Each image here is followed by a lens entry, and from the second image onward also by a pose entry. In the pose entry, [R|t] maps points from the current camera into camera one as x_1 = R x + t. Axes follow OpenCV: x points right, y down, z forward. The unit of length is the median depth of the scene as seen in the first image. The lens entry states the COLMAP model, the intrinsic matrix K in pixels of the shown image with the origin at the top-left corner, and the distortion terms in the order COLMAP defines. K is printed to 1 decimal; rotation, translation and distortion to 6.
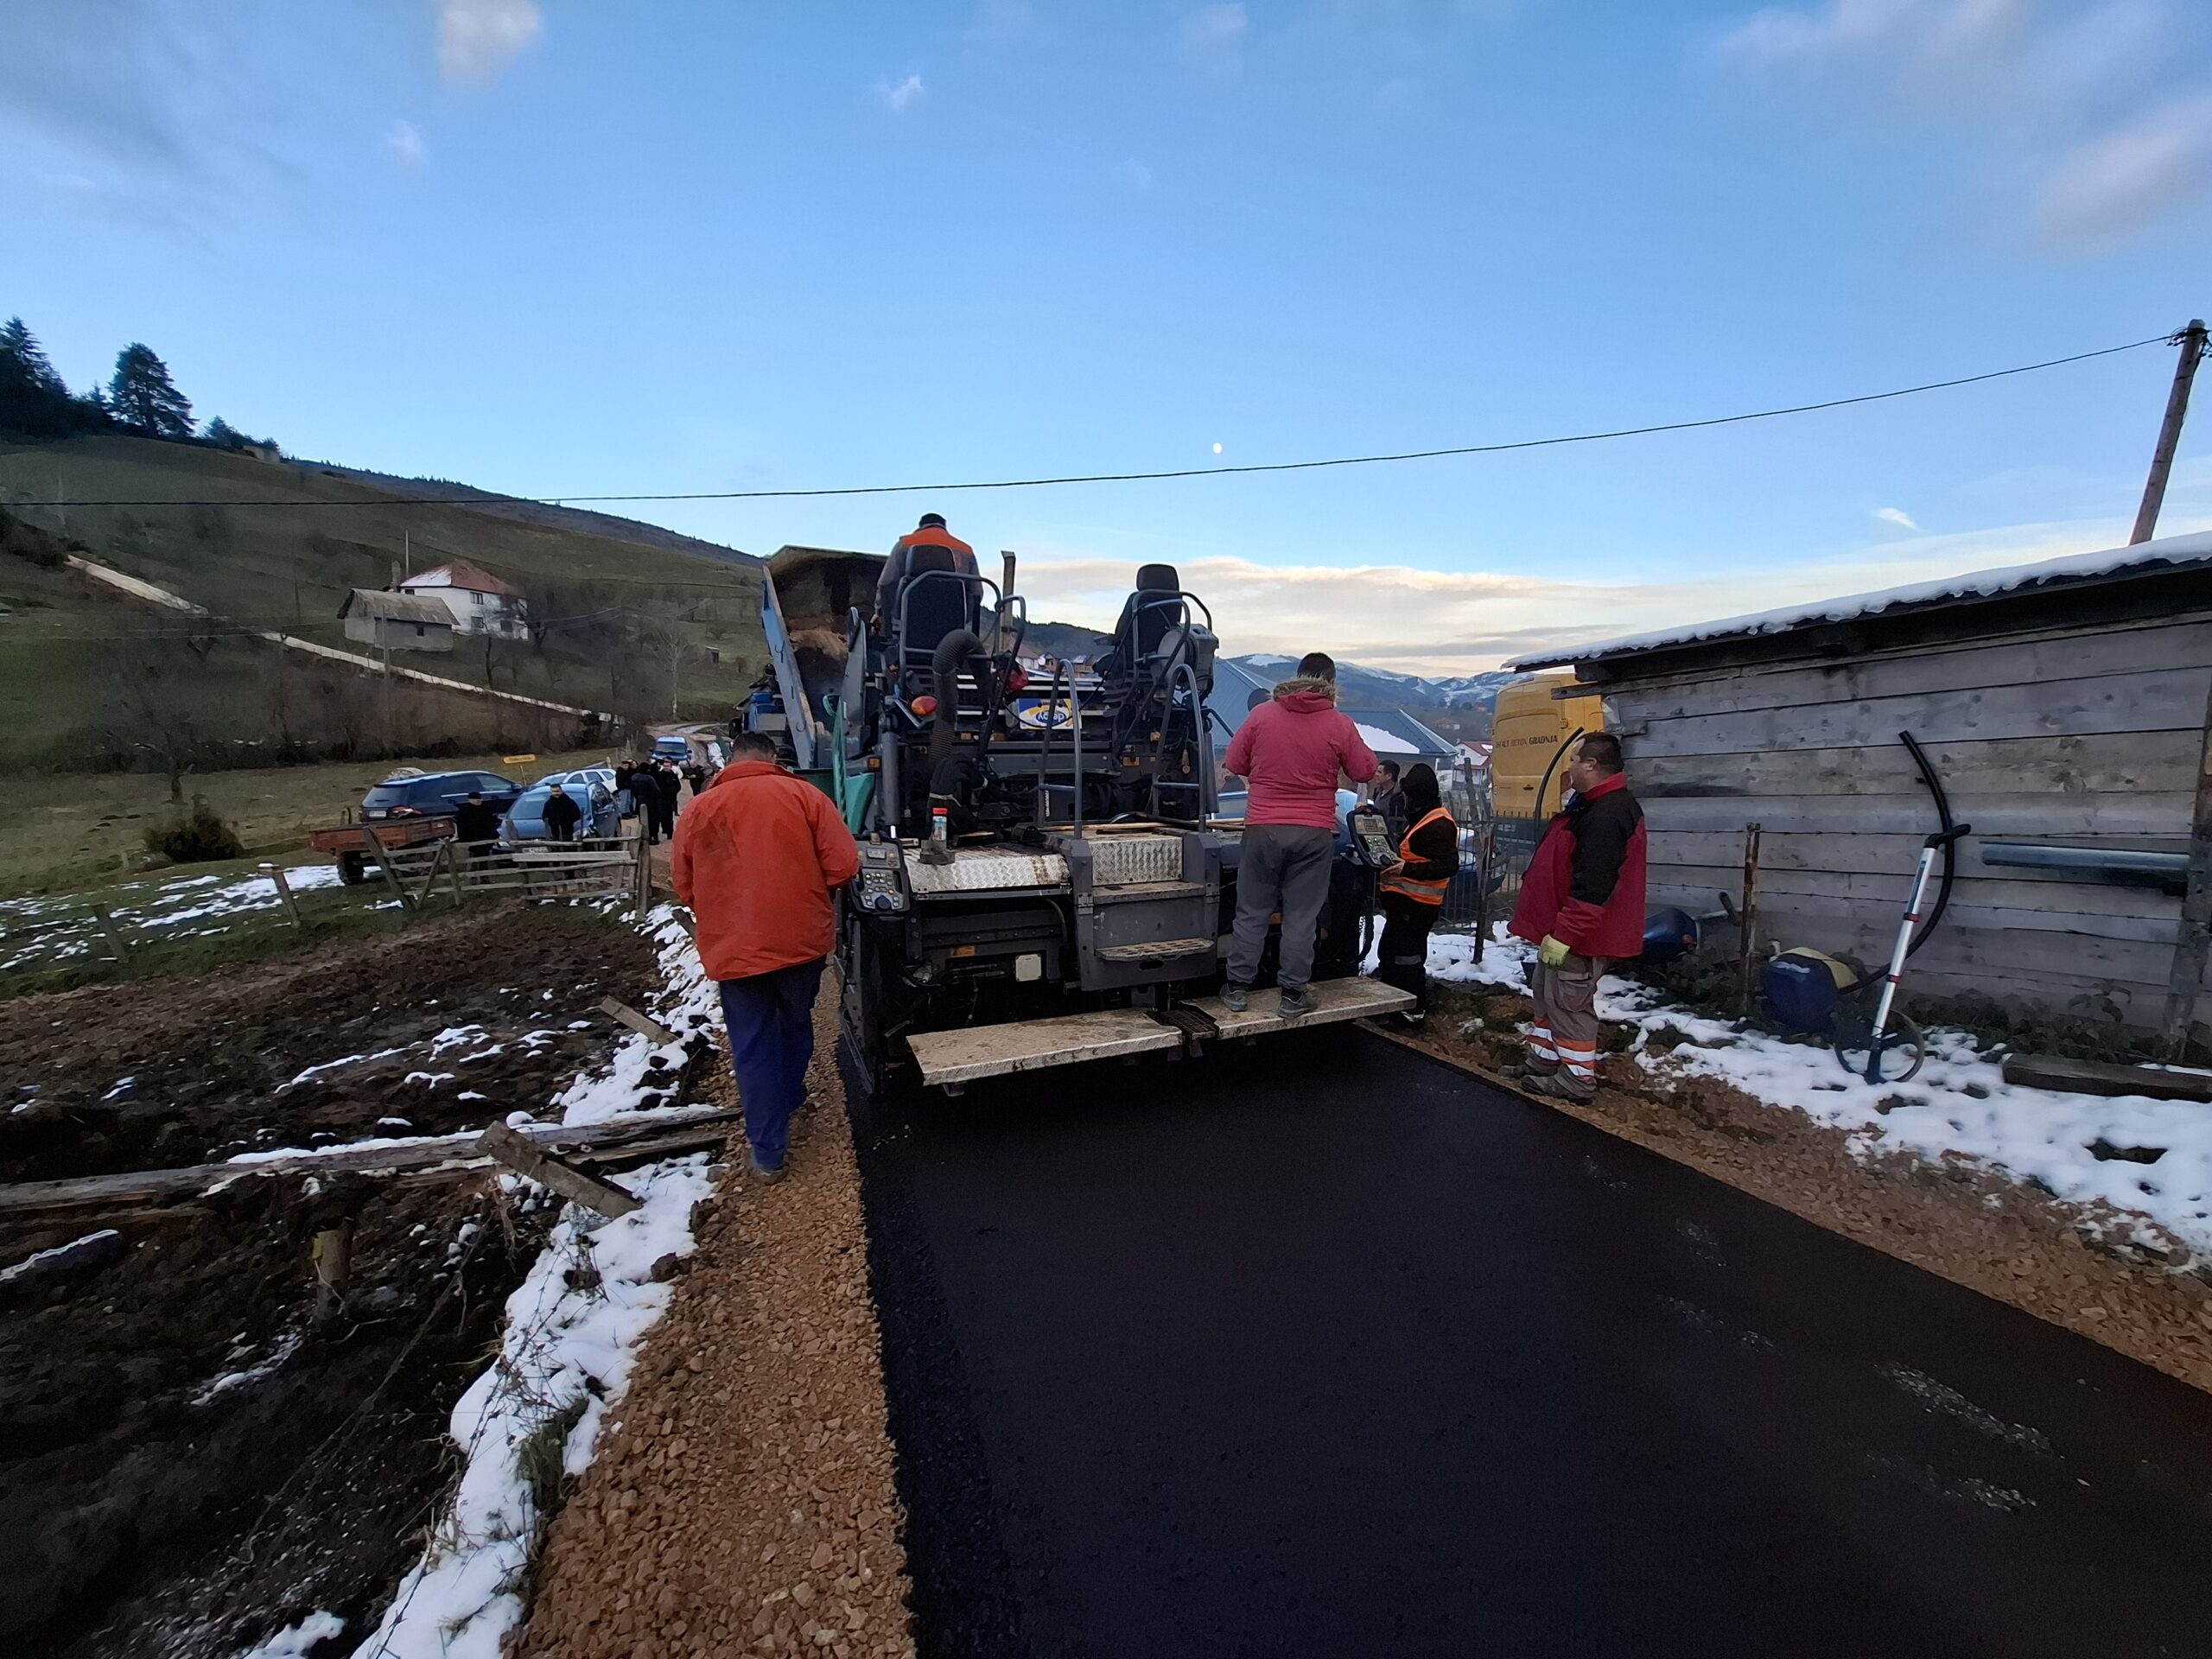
lens RADIAL K [[891.1, 0, 1106.0], [0, 891.1, 829.5], [0, 0, 1]] dist [0.014229, -0.008586]
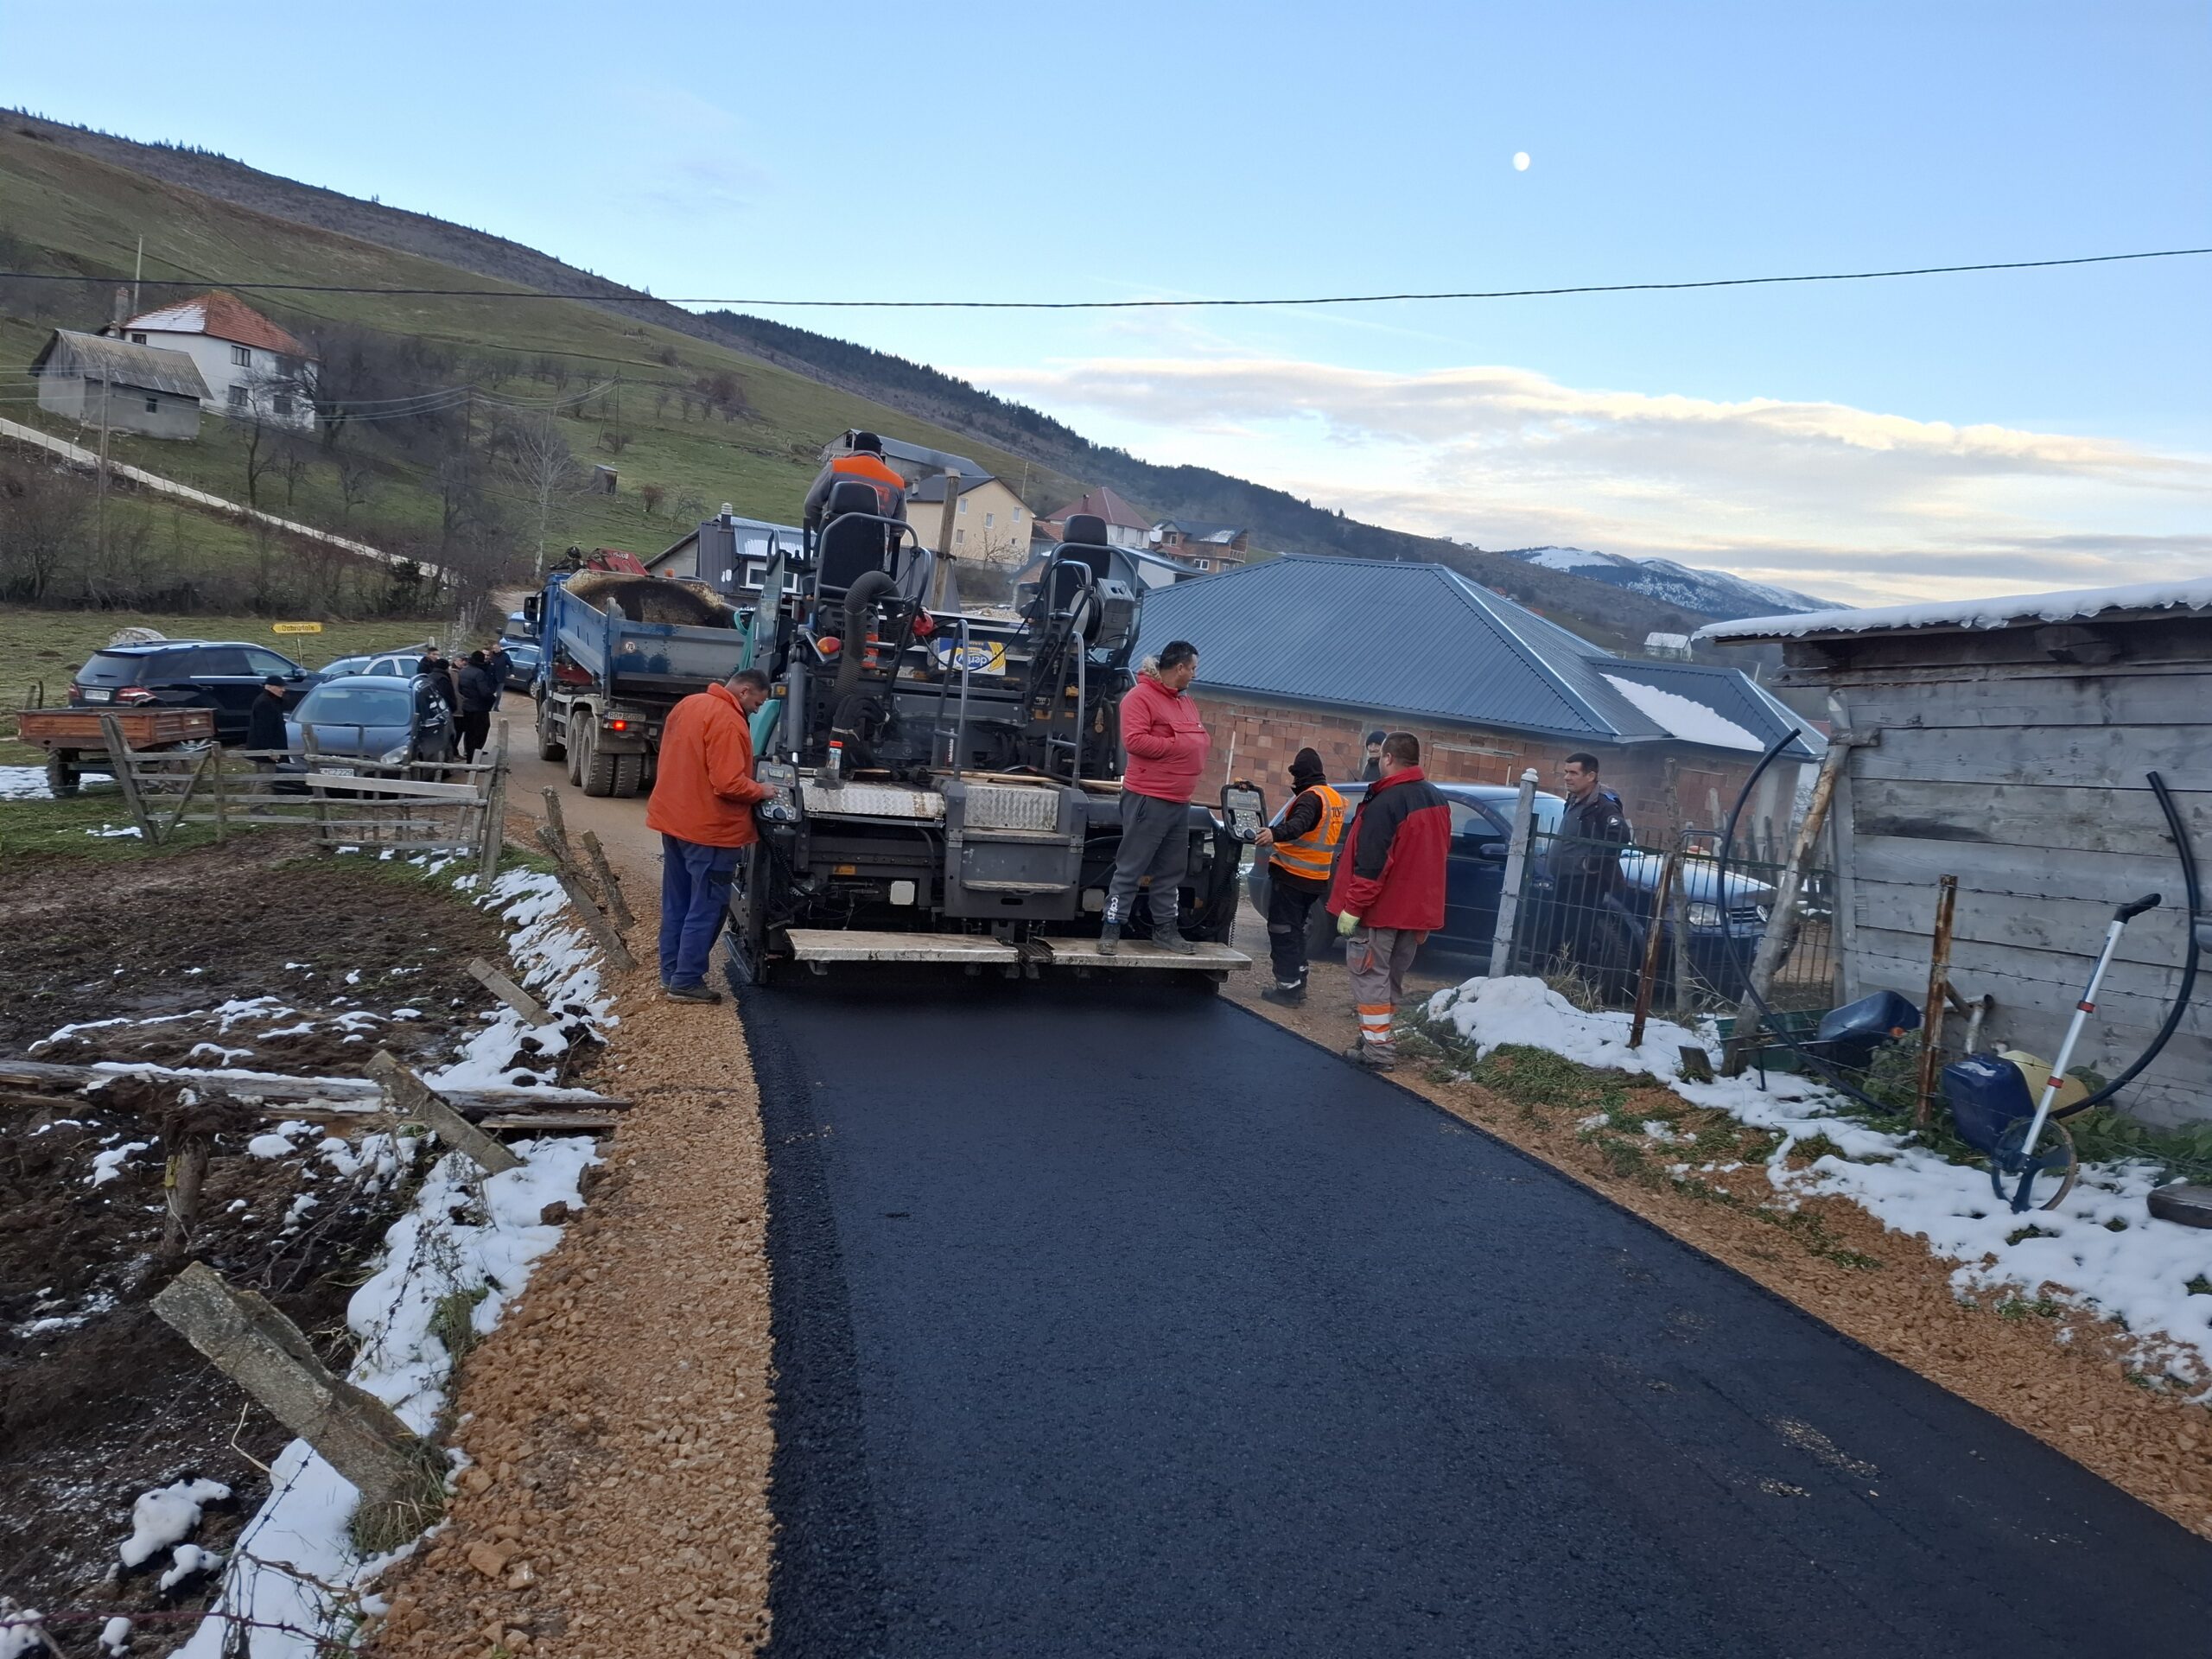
lens RADIAL K [[1742.7, 0, 1106.0], [0, 1742.7, 829.5], [0, 0, 1]] dist [0.200147, -0.273978]
pose [[0.989232, 0.096323, -0.110194, 0.154688], [-0.096947, 0.995290, -0.000302, 0.020282], [0.109646, 0.010981, 0.993910, -0.499839]]
